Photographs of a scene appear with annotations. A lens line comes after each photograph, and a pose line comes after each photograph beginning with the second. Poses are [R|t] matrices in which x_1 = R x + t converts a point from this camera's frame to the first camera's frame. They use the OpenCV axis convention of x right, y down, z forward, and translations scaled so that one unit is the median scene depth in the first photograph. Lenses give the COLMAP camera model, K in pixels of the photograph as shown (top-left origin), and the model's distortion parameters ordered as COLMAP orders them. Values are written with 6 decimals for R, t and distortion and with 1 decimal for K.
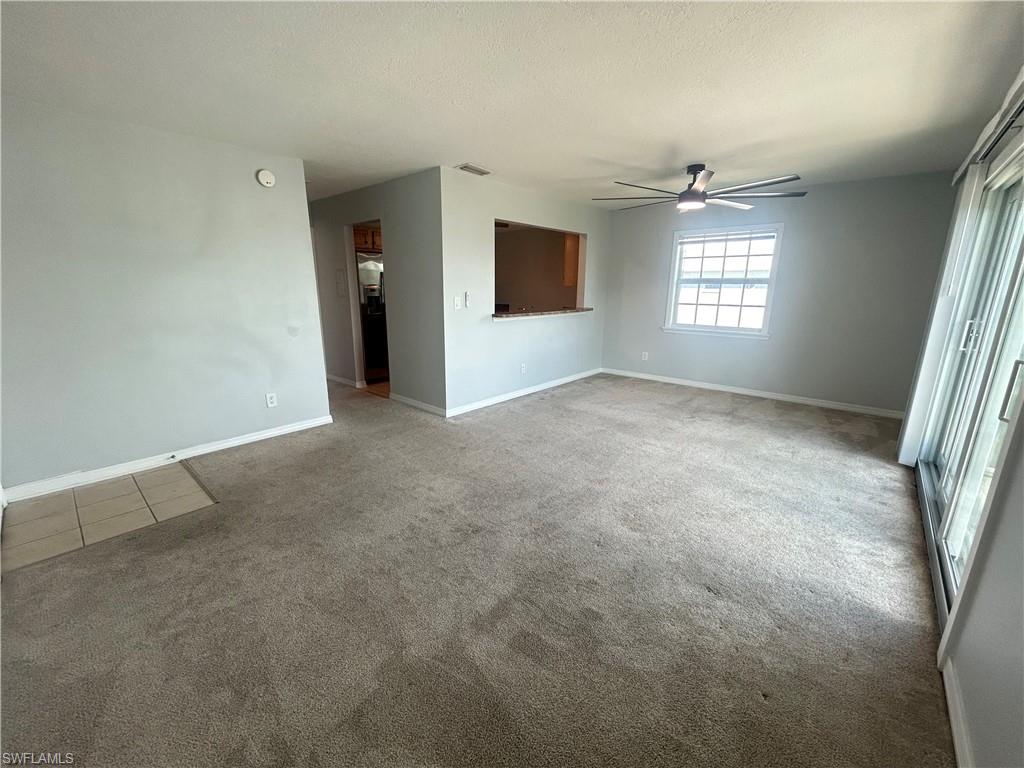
lens RADIAL K [[412.3, 0, 512.0], [0, 412.3, 384.0], [0, 0, 1]] dist [0.000085, -0.000096]
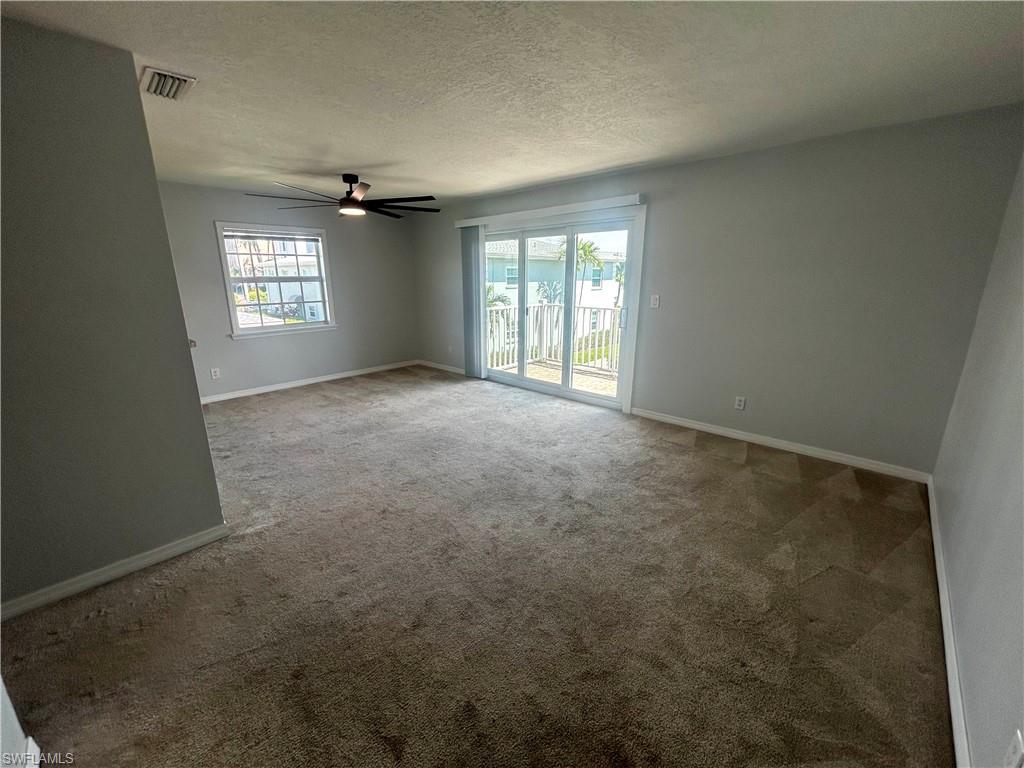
lens RADIAL K [[413.5, 0, 507.8], [0, 413.5, 379.3], [0, 0, 1]] dist [-0.001654, -0.000158]
pose [[0.034609, -0.250937, 0.967384, -0.666354], [0.240394, 0.941635, 0.235658, -0.166032], [-0.970058, 0.224398, 0.092913, 0.565307]]
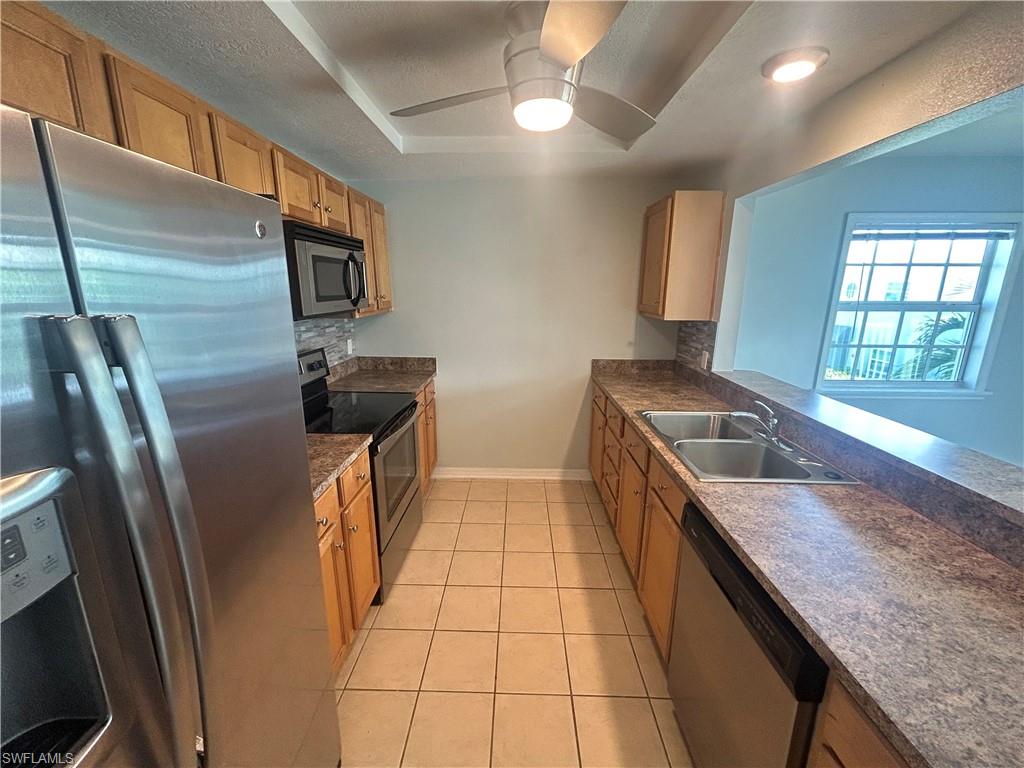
lens RADIAL K [[413.5, 0, 507.8], [0, 413.5, 379.3], [0, 0, 1]] dist [-0.001654, -0.000158]
pose [[0.768481, -0.143215, 0.623640, -0.408002], [0.149911, 0.987802, 0.042114, -0.342105], [-0.622065, 0.061127, 0.780576, 1.200031]]
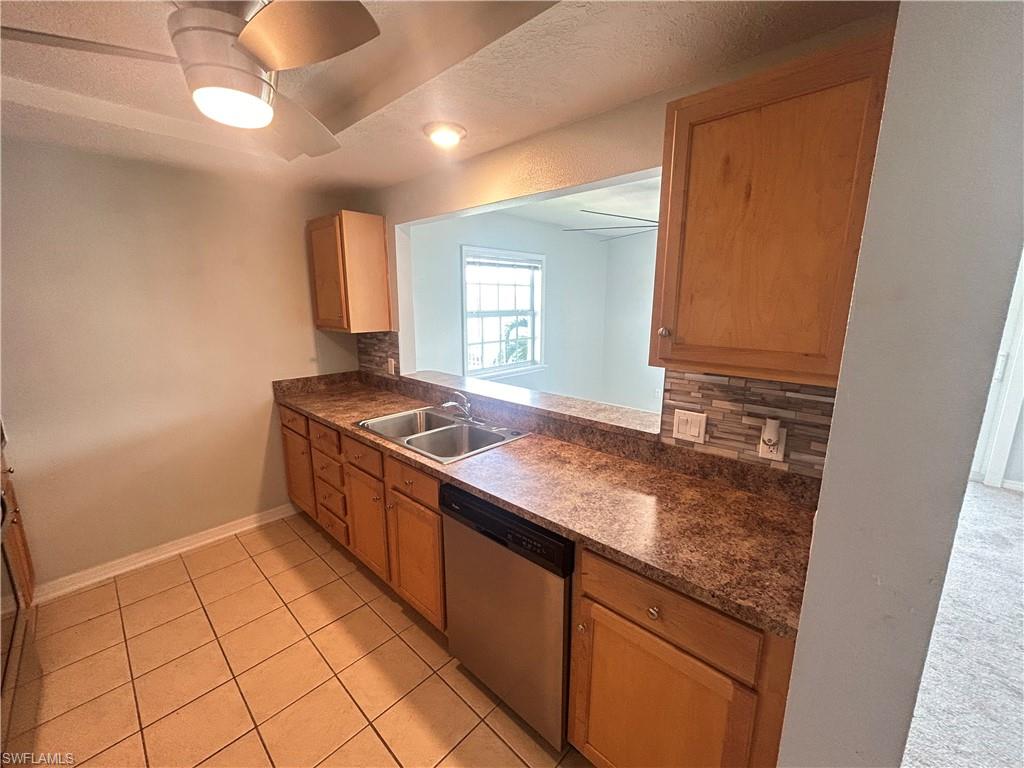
lens RADIAL K [[413.5, 0, 507.8], [0, 413.5, 379.3], [0, 0, 1]] dist [-0.001654, -0.000158]
pose [[0.038686, -0.194003, 0.980238, -0.463332], [0.234537, 0.955331, 0.179817, -0.358812], [-0.971337, 0.222946, 0.082459, 1.261471]]
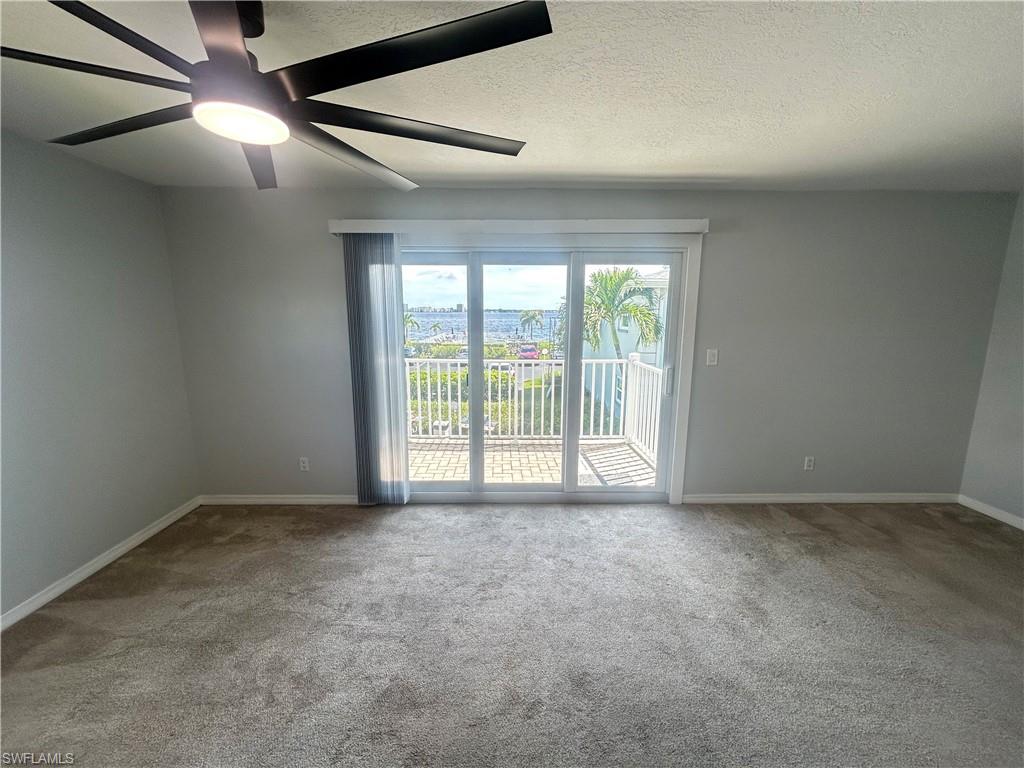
lens RADIAL K [[412.3, 0, 512.0], [0, 412.3, 384.0], [0, 0, 1]] dist [0.000085, -0.000096]
pose [[-0.659398, -0.132209, 0.740078, 0.031759], [0.174078, 0.930812, 0.321382, -0.292879], [-0.731363, 0.340750, -0.590760, 1.031003]]
